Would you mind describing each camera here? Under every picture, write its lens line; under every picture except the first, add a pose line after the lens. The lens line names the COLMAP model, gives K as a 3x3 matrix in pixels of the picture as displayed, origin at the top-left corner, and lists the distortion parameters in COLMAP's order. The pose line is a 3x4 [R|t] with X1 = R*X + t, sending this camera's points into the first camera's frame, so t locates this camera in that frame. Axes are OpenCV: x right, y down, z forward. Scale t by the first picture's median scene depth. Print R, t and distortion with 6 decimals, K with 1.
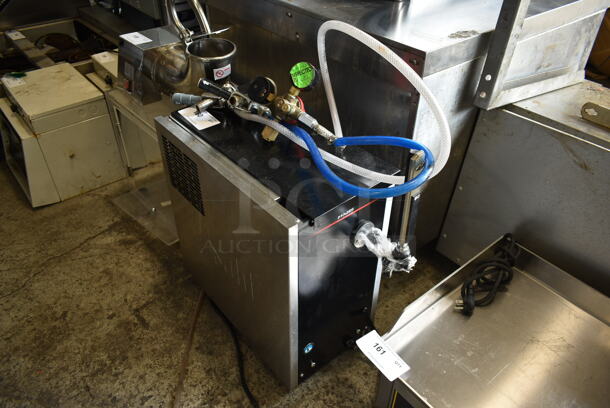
lens RADIAL K [[461.5, 0, 309.9], [0, 461.5, 203.3], [0, 0, 1]] dist [-0.020097, 0.007089]
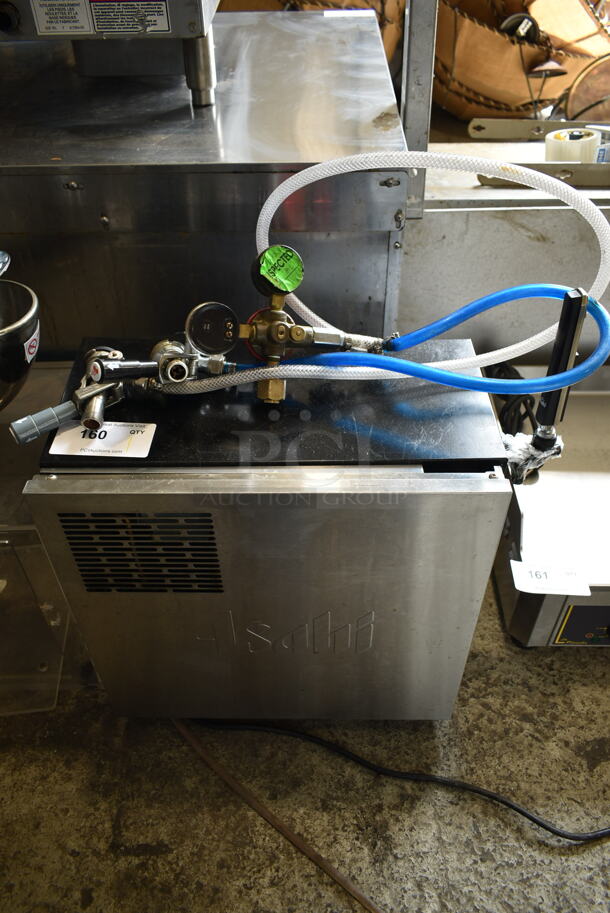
lens RADIAL K [[690.7, 0, 299.7], [0, 690.7, 453.7], [0, 0, 1]] dist [-0.020097, 0.007089]
pose [[0.655861, -0.532640, 0.534922, -0.491344], [0.482174, 0.840816, 0.246042, -0.247441], [-0.580823, 0.096557, 0.808283, 0.290127]]
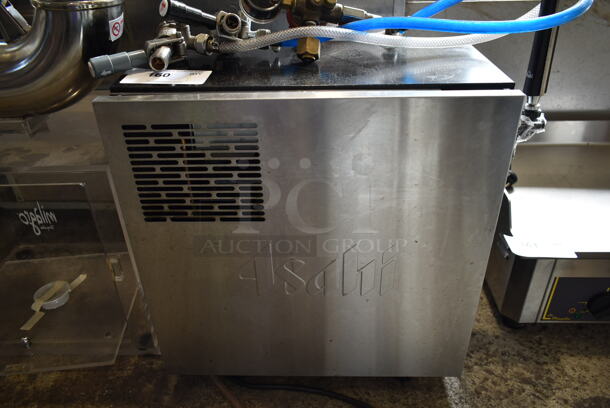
lens RADIAL K [[461.5, 0, 306.8], [0, 461.5, 203.1], [0, 0, 1]] dist [-0.020097, 0.007089]
pose [[0.663689, -0.415831, 0.621773, -0.535612], [0.481968, 0.873415, 0.069665, -0.006505], [-0.572035, 0.253438, 0.780093, 0.483021]]
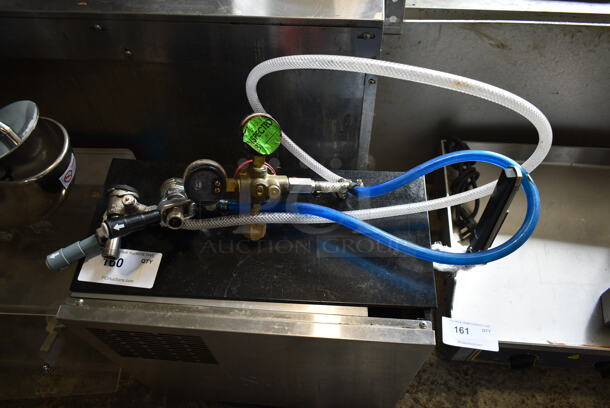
lens RADIAL K [[461.5, 0, 305.5], [0, 461.5, 201.5], [0, 0, 1]] dist [-0.020097, 0.007089]
pose [[0.701681, -0.607744, 0.371875, -0.237901], [0.463482, 0.785754, 0.409603, -0.385527], [-0.541136, -0.115053, 0.833027, 0.353686]]
